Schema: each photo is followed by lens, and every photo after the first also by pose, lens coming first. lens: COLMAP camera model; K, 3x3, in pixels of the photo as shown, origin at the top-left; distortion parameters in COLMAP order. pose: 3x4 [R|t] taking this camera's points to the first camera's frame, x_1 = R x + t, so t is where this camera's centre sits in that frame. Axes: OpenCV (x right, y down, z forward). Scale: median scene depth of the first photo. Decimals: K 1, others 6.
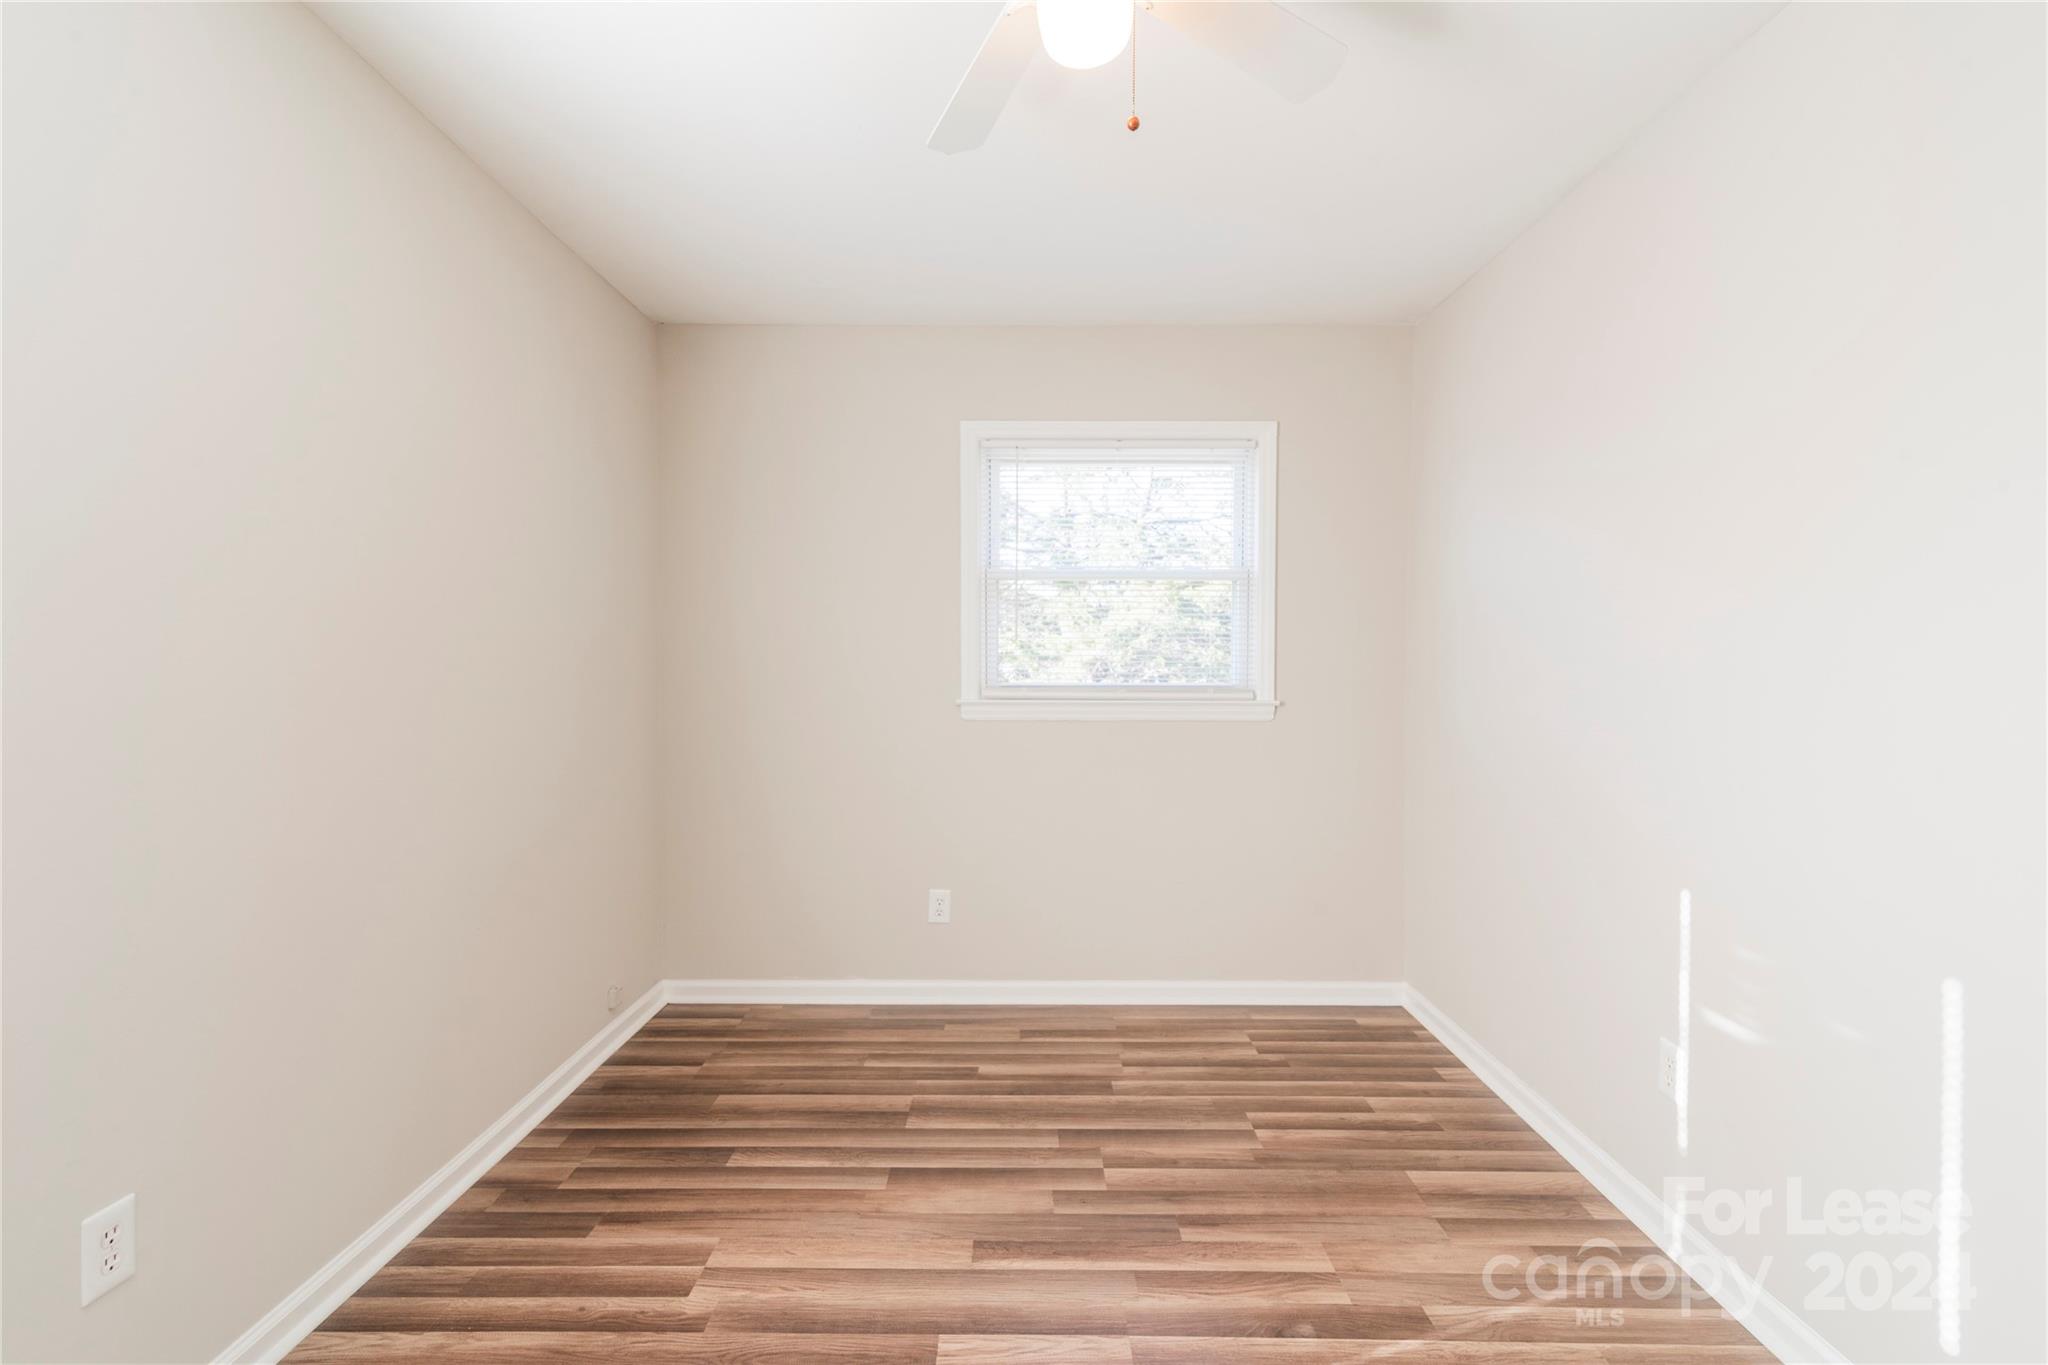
lens RADIAL K [[914.5, 0, 1031.1], [0, 914.5, 694.6], [0, 0, 1]] dist [0.013164, 0.000055]
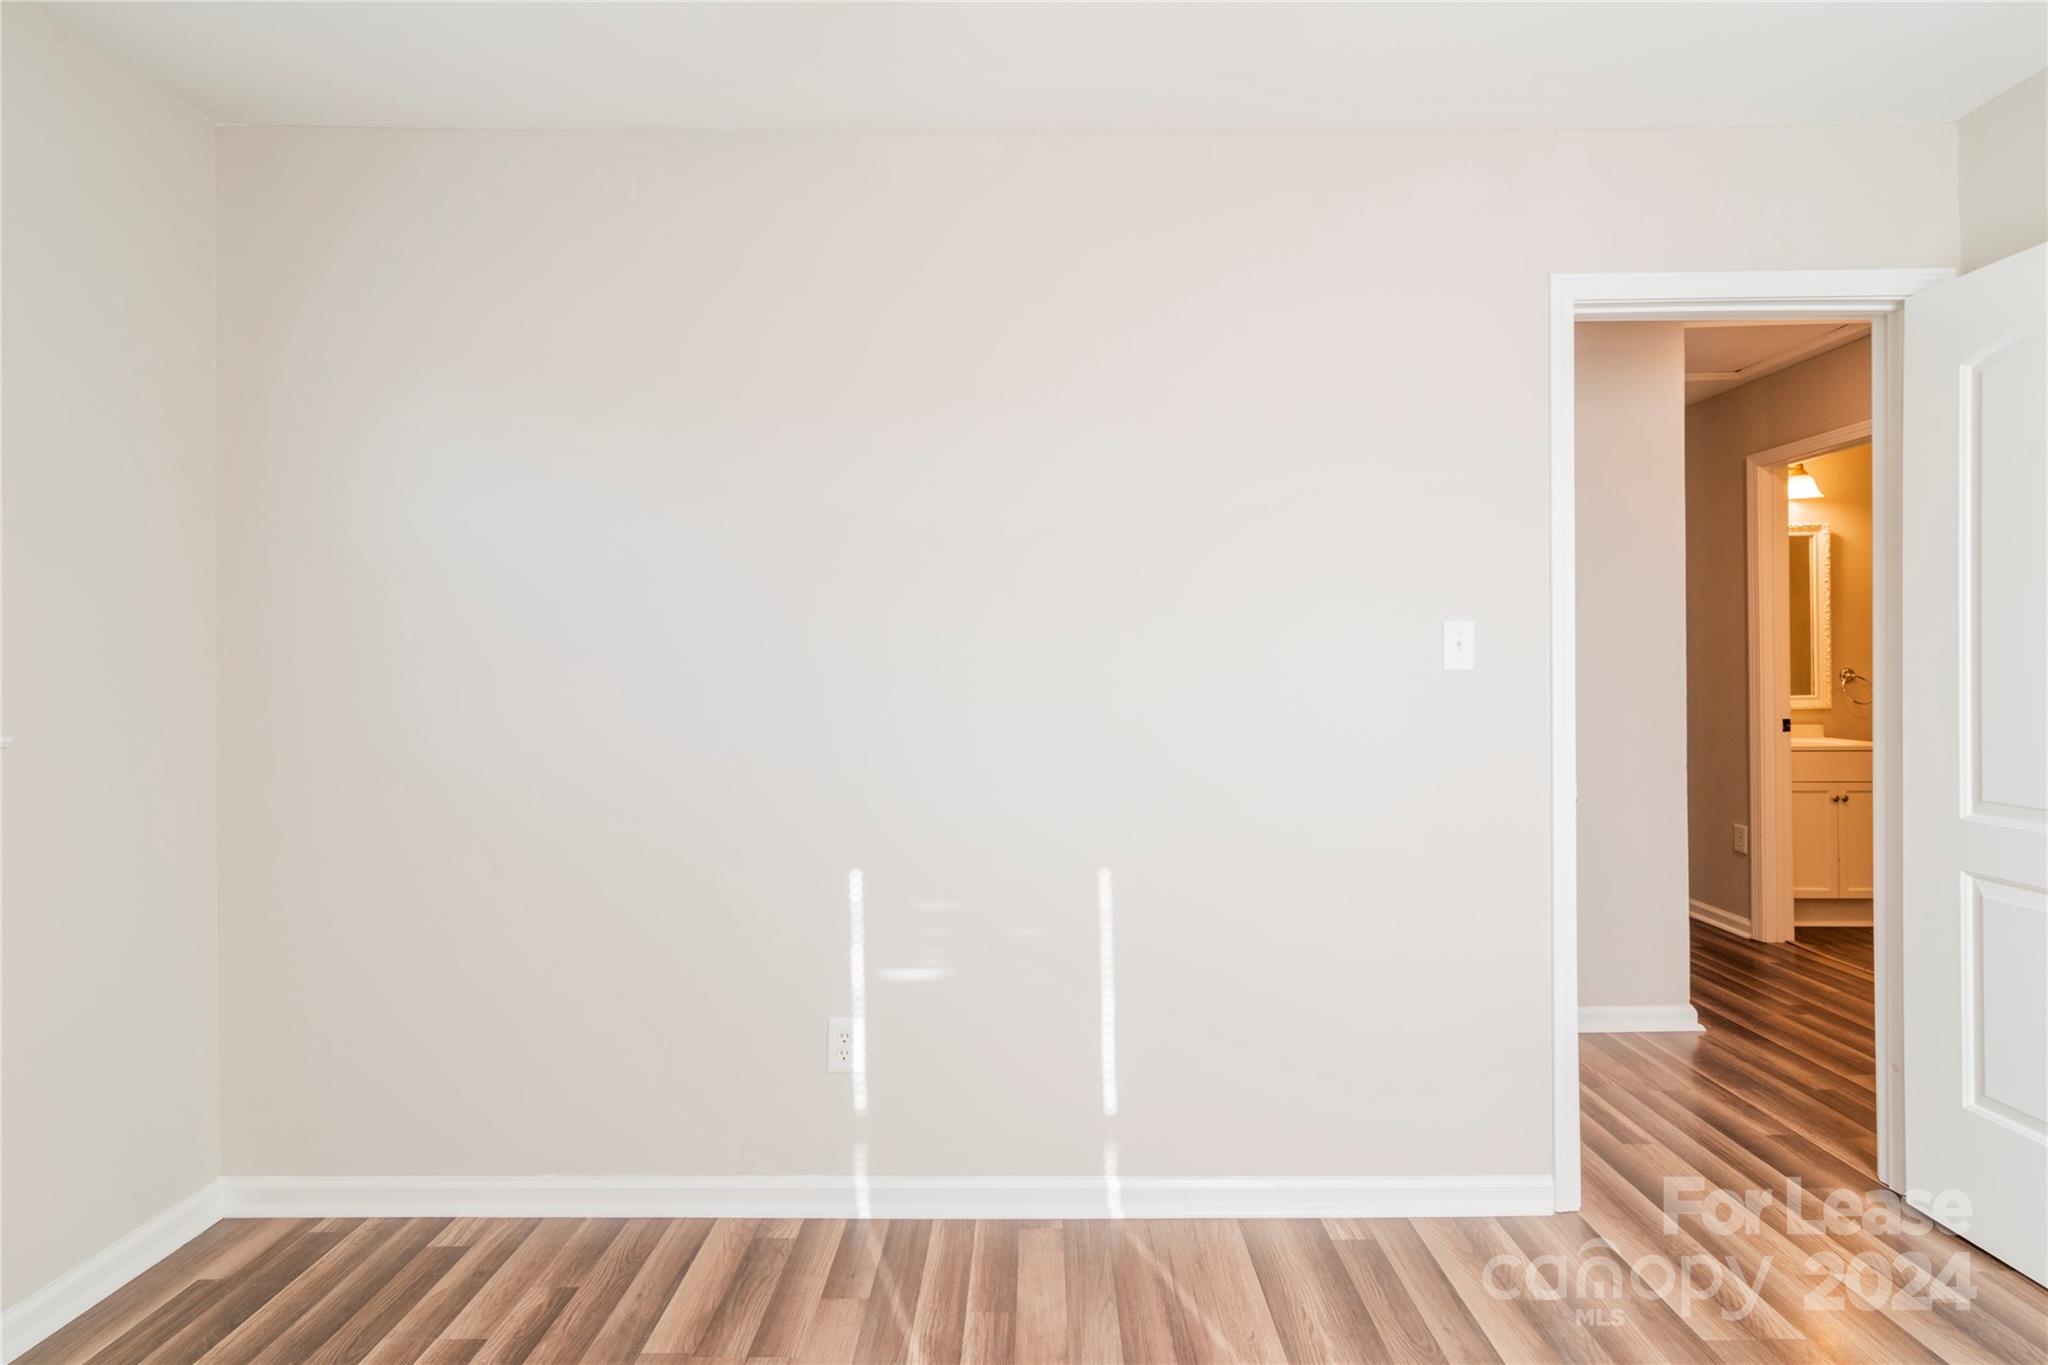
lens RADIAL K [[914.5, 0, 1031.1], [0, 914.5, 694.6], [0, 0, 1]] dist [0.013164, 0.000055]
pose [[0.005966, 0.007276, 0.999956, -0.330559], [0.030347, 0.999512, -0.007454, 0.018863], [-0.999522, 0.030390, 0.005742, 0.705828]]
